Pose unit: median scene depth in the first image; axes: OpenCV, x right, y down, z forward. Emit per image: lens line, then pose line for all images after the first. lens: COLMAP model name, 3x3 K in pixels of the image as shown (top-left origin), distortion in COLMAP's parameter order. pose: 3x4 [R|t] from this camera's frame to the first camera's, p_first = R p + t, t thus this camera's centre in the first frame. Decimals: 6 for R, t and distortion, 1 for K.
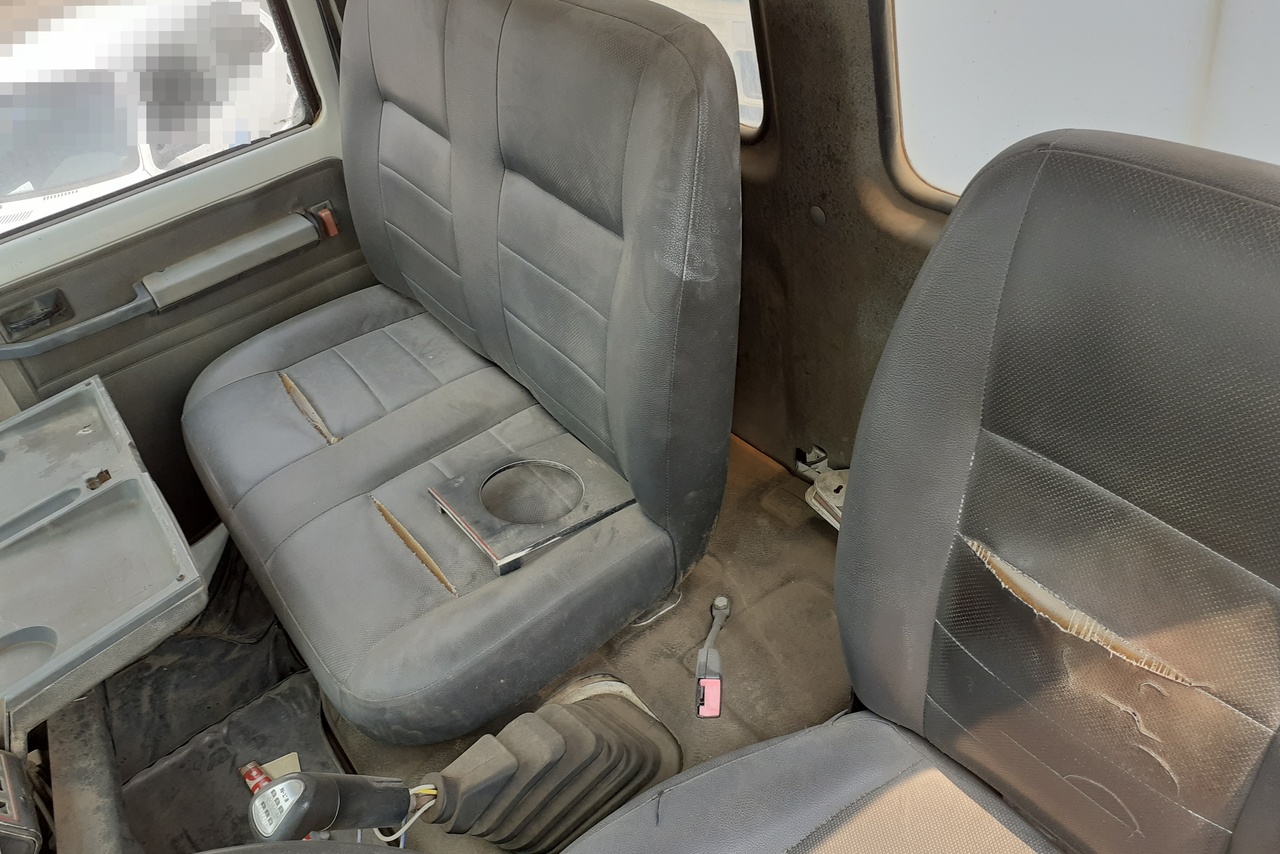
lens RADIAL K [[1063.6, 0, 640.0], [0, 1063.6, 427.0], [0, 0, 1]] dist [0.003252, -0.018422]
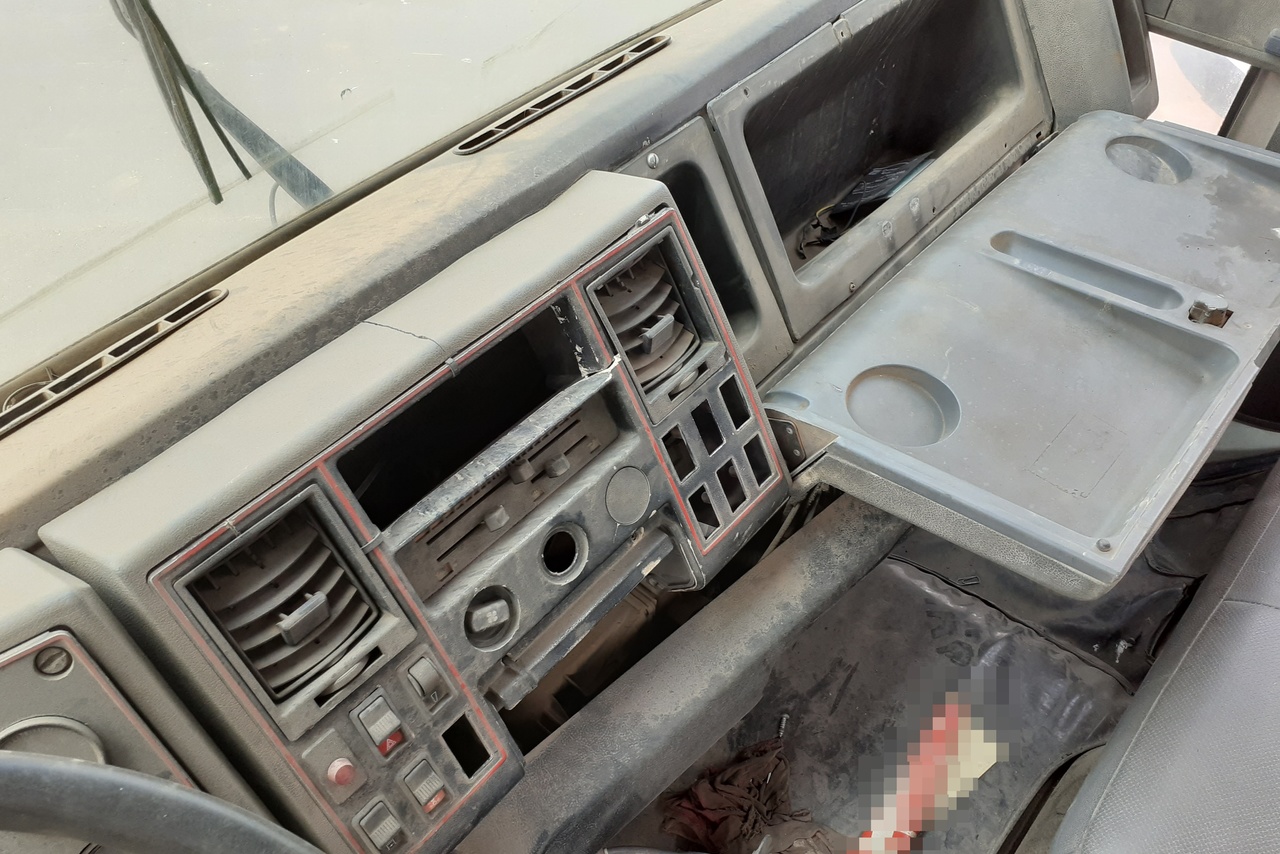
lens RADIAL K [[1063.6, 0, 640.0], [0, 1063.6, 427.0], [0, 0, 1]] dist [0.003252, -0.018422]
pose [[0.242333, 0.819421, -0.519446, -0.199481], [-0.618794, 0.542909, 0.567753, -0.071421], [0.747240, 0.183845, 0.638618, 0.333081]]
